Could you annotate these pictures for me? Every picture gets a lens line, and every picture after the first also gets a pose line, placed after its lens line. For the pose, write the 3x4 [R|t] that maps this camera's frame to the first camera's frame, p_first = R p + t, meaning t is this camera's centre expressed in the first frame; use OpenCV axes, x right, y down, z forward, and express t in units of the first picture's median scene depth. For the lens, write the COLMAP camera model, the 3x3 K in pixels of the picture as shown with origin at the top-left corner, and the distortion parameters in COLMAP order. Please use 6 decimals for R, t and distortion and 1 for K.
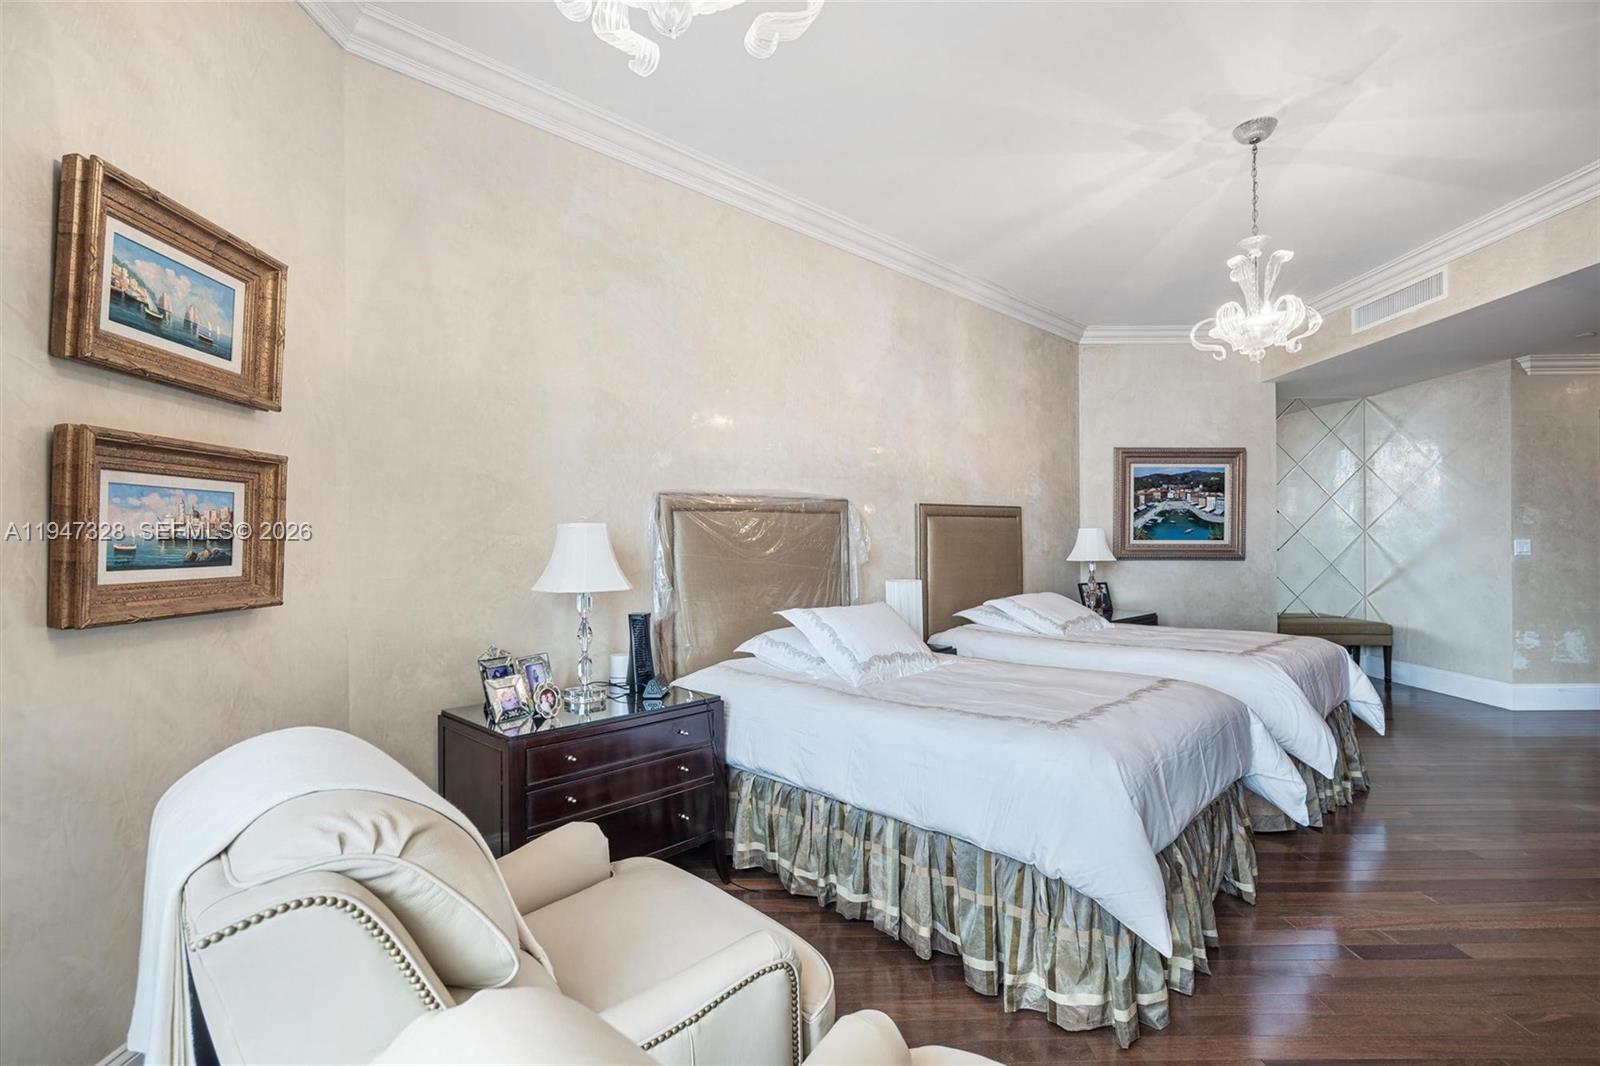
lens RADIAL K [[739.6, 0, 800.0], [0, 739.6, 533.0], [0, 0, 1]] dist [-0.001779, 0.000986]
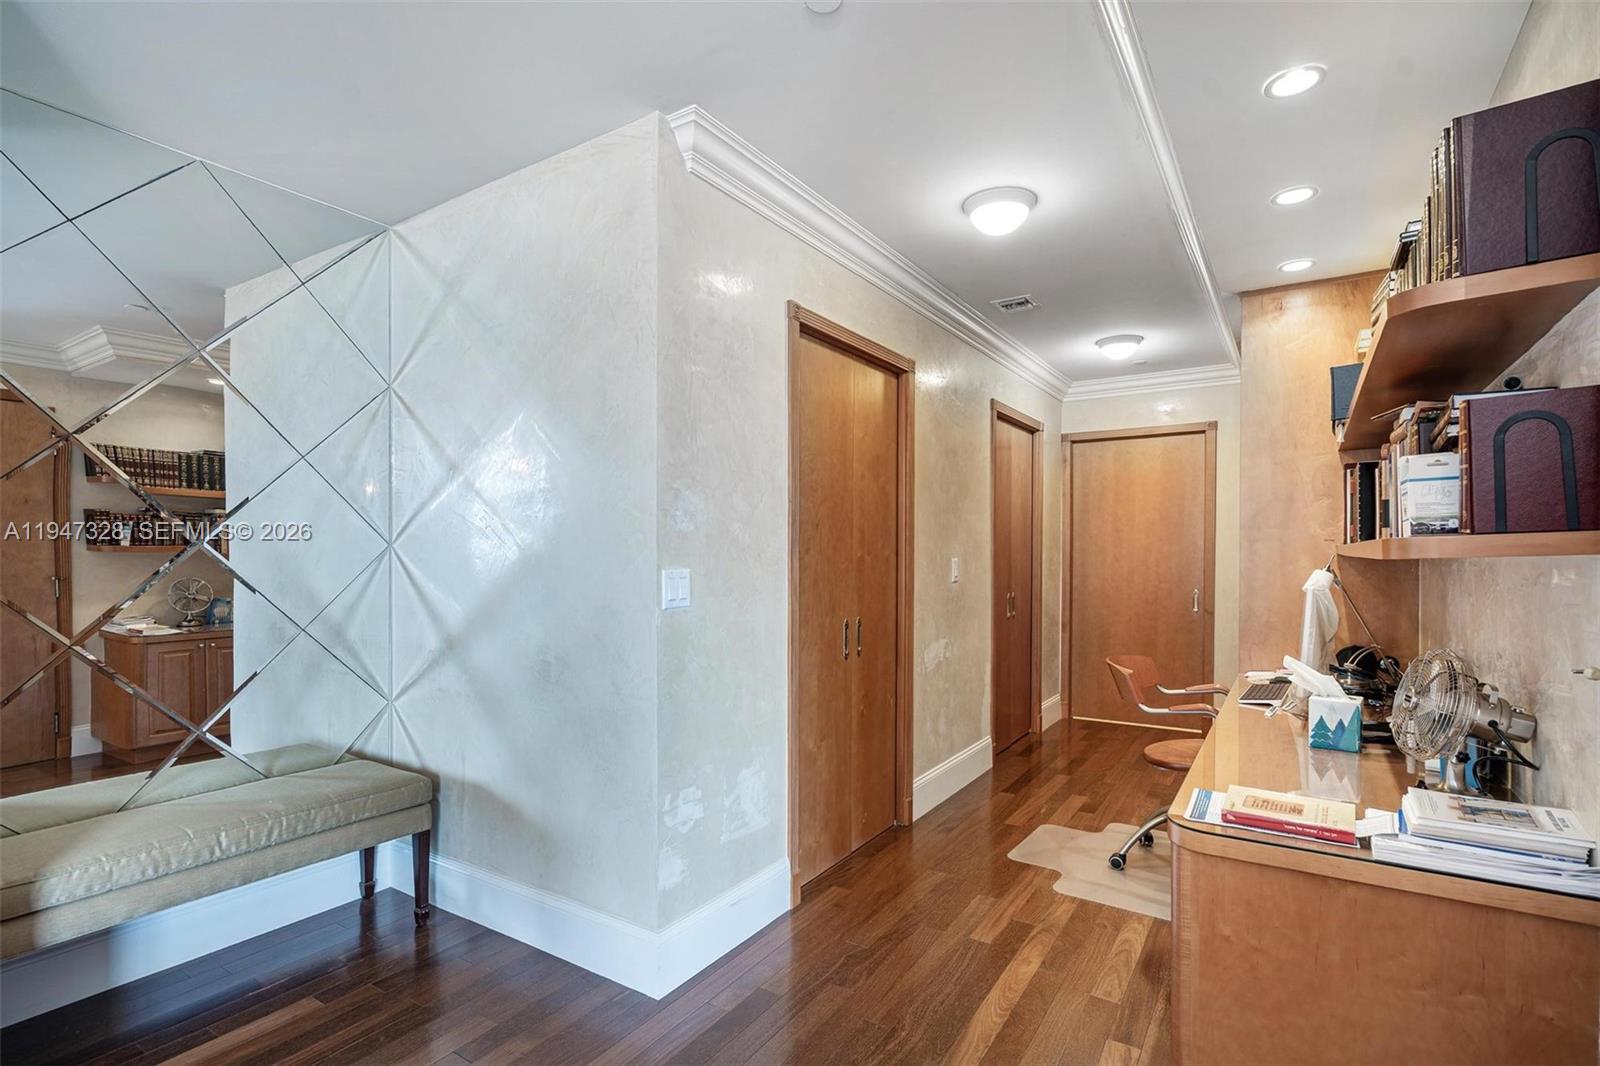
lens RADIAL K [[770.8, 0, 798.5], [0, 770.8, 529.8], [0, 0, 1]] dist [-0.002186, -0.000893]
pose [[0.546476, 0.017439, 0.837293, 0.576688], [0.001977, 0.999754, -0.022114, -0.002623], [-0.837472, 0.013740, 0.546307, 0.623028]]
